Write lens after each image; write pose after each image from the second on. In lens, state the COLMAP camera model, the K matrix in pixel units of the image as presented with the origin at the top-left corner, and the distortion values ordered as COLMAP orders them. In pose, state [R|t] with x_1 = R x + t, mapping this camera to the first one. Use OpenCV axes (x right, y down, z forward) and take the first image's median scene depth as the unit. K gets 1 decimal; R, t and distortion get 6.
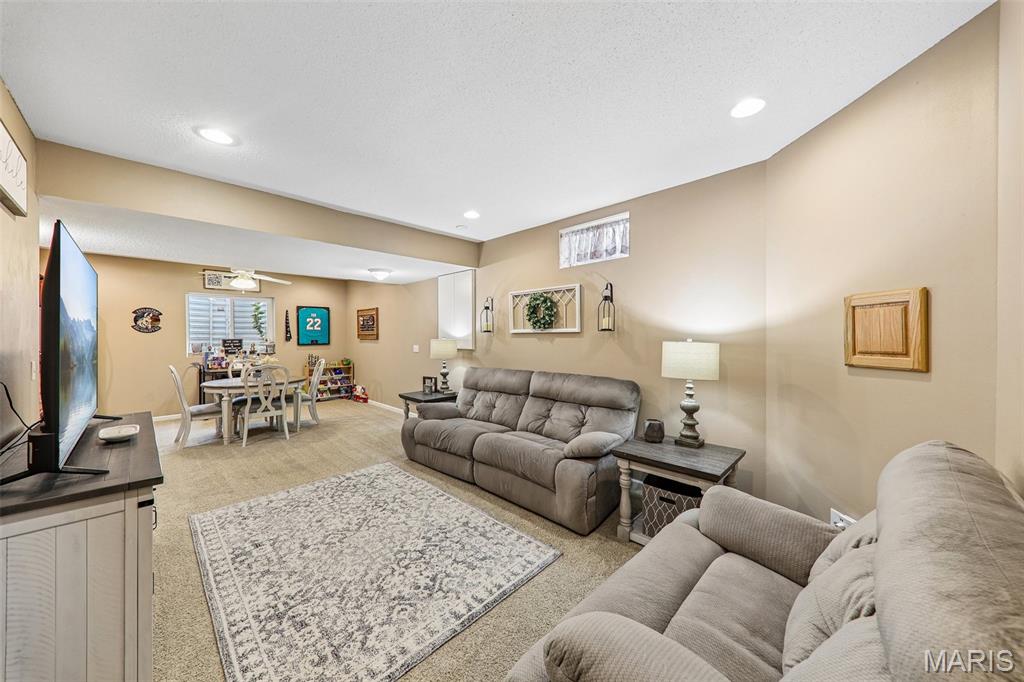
lens RADIAL K [[356.4, 0, 515.2], [0, 356.4, 337.2], [0, 0, 1]] dist [0.012460, -0.002104]
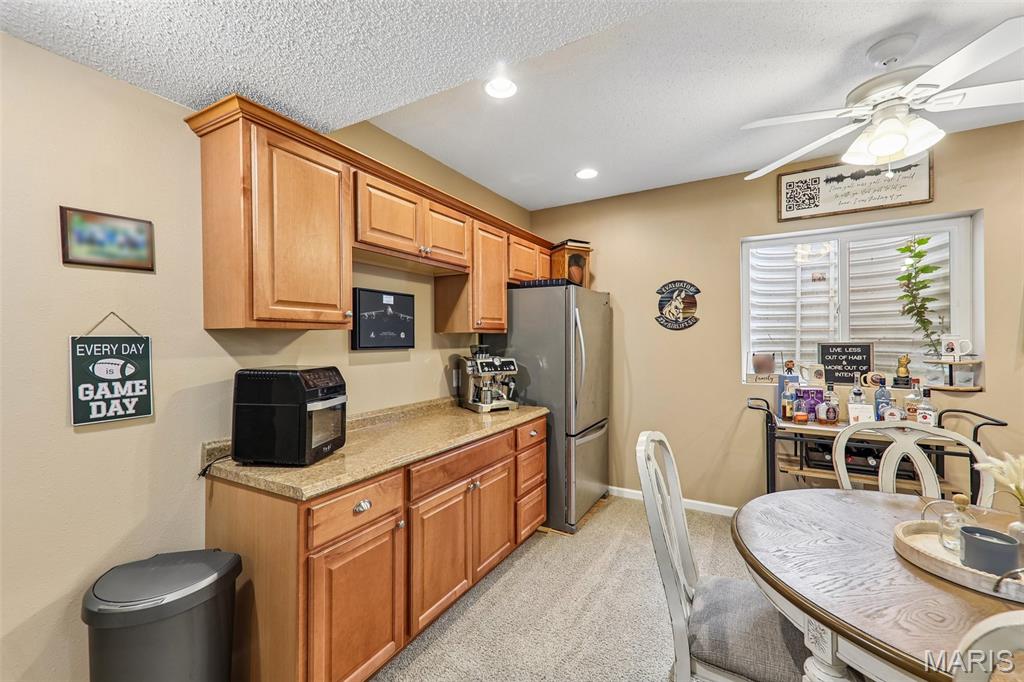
lens RADIAL K [[420.8, 0, 515.3], [0, 420.8, 342.1], [0, 0, 1]] dist [0.014920, -0.000586]
pose [[0.252416, 0.007290, -0.967591, -0.599875], [0.000652, 0.999970, 0.007704, -0.000363], [0.967619, -0.002575, 0.252404, 0.746730]]
